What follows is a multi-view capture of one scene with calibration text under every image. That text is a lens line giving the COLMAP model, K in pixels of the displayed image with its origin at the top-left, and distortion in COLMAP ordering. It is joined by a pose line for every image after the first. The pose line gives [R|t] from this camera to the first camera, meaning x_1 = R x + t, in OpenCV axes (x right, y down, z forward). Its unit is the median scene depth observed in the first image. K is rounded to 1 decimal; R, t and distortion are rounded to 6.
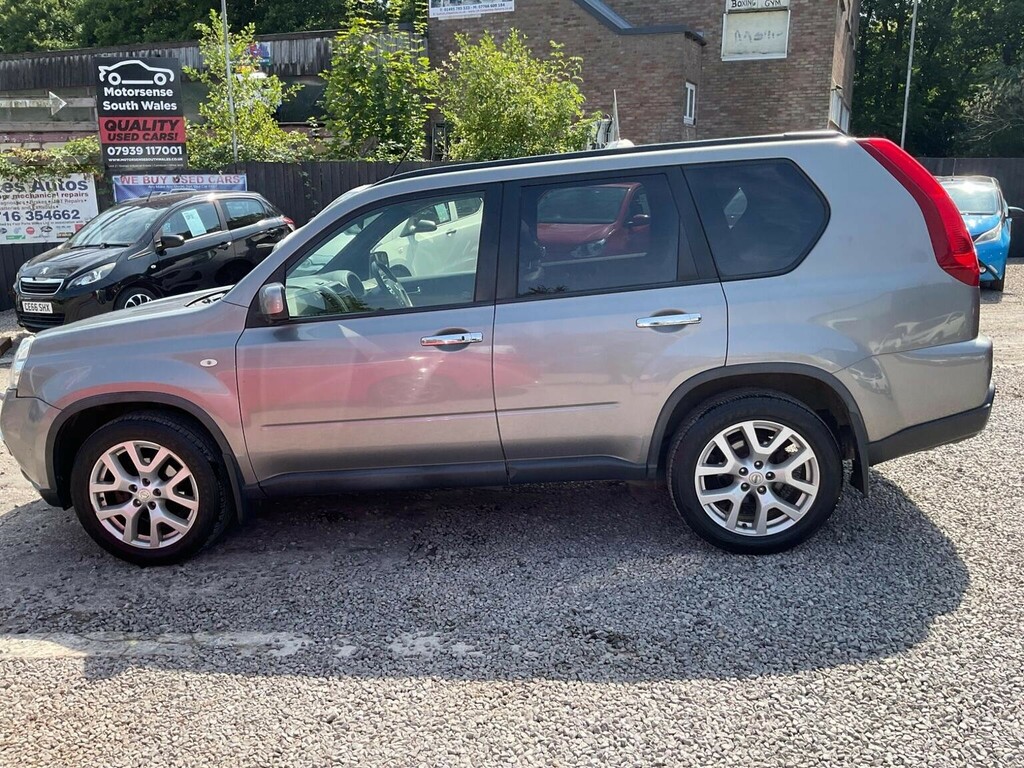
lens RADIAL K [[851.8, 0, 511.8], [0, 851.8, 385.0], [0, 0, 1]] dist [0.070933, -0.133993]
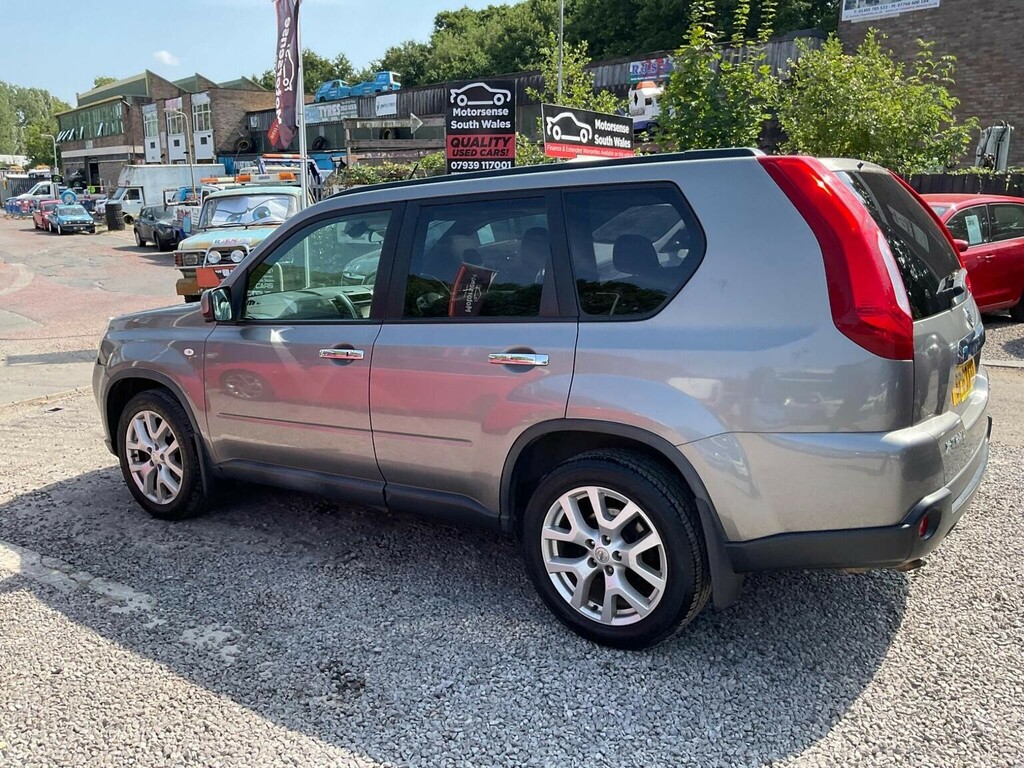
lens RADIAL K [[851.8, 0, 521.5], [0, 851.8, 385.8], [0, 0, 1]] dist [0.070933, -0.133993]
pose [[0.867787, 0.125855, -0.480735, 0.569064], [-0.131207, 0.991097, 0.022620, -0.062822], [0.479302, 0.043447, 0.876574, 0.198857]]
